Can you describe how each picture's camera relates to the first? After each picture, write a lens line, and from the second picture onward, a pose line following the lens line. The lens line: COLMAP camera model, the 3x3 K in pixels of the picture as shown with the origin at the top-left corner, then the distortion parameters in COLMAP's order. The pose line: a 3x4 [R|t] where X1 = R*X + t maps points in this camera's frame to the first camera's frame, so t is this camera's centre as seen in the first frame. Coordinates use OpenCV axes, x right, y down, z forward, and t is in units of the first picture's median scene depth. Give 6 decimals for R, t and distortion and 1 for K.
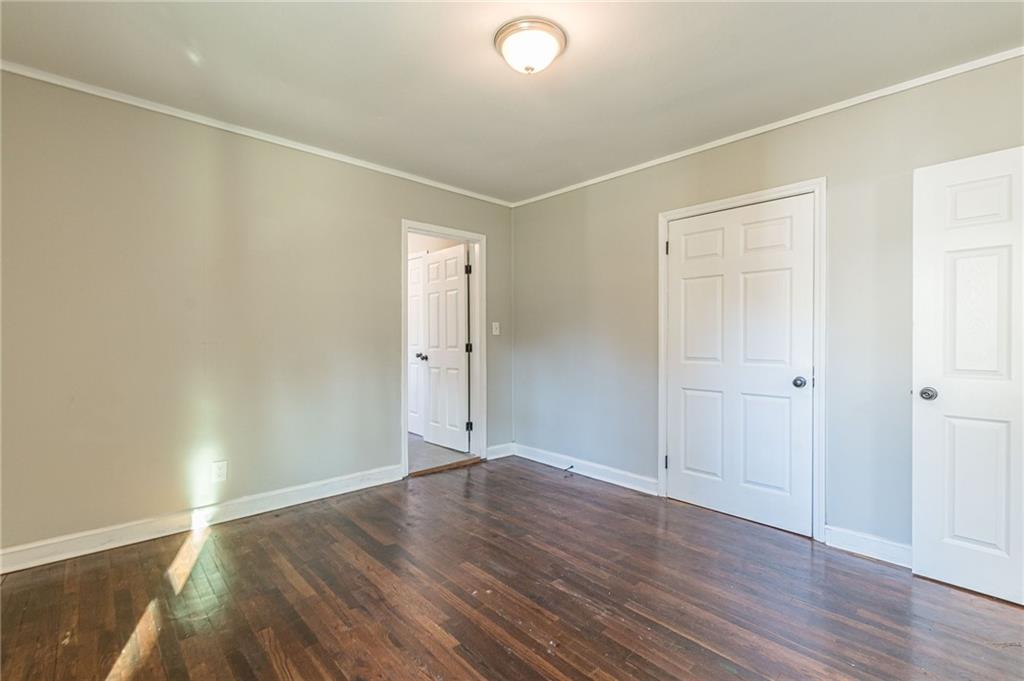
lens RADIAL K [[454.0, 0, 493.6], [0, 454.0, 338.5], [0, 0, 1]] dist [0.003663, -0.001780]
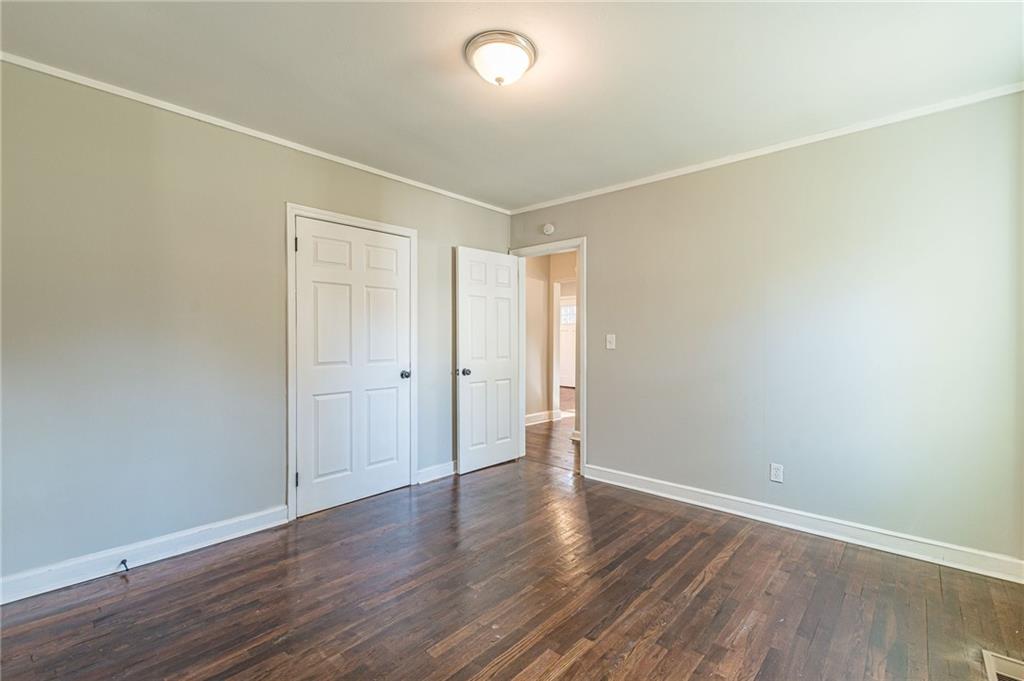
lens RADIAL K [[454.0, 0, 515.8], [0, 454.0, 337.6], [0, 0, 1]] dist [0.003663, -0.001780]
pose [[-0.125327, 0.000405, 0.992115, -0.634094], [0.004473, 0.999990, 0.000157, -0.011072], [-0.992105, 0.004457, -0.125327, 0.745137]]
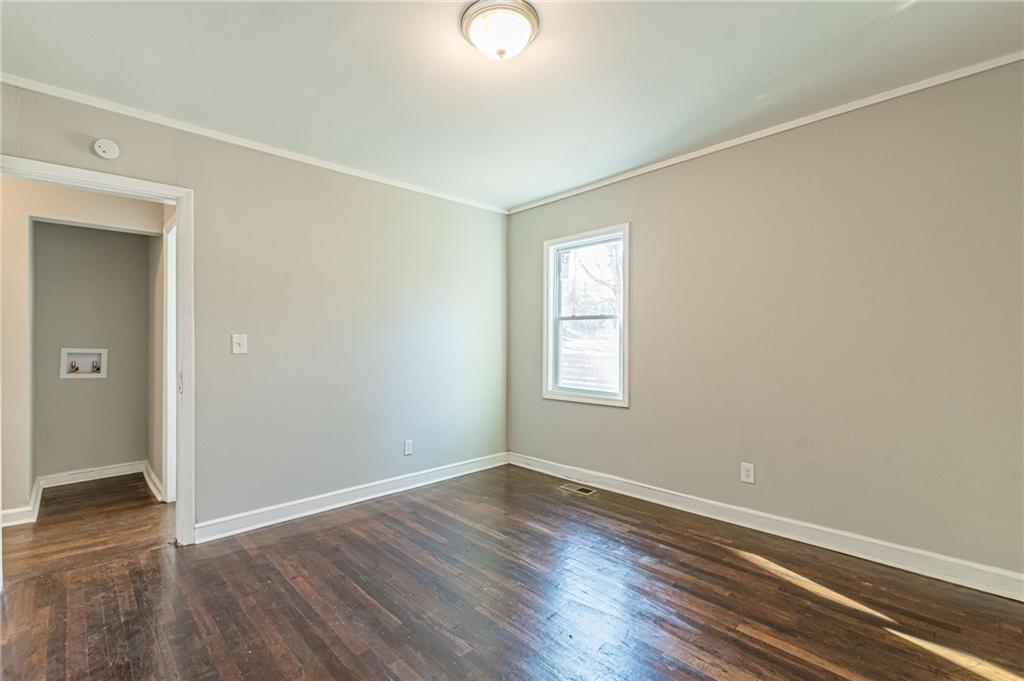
lens RADIAL K [[454.0, 0, 510.0], [0, 454.0, 340.8], [0, 0, 1]] dist [0.003663, -0.001780]
pose [[-0.999070, 0.001264, -0.043101, 0.052506], [0.000938, 0.999971, 0.007581, -0.011247], [0.043110, 0.007534, -0.999042, 1.292181]]
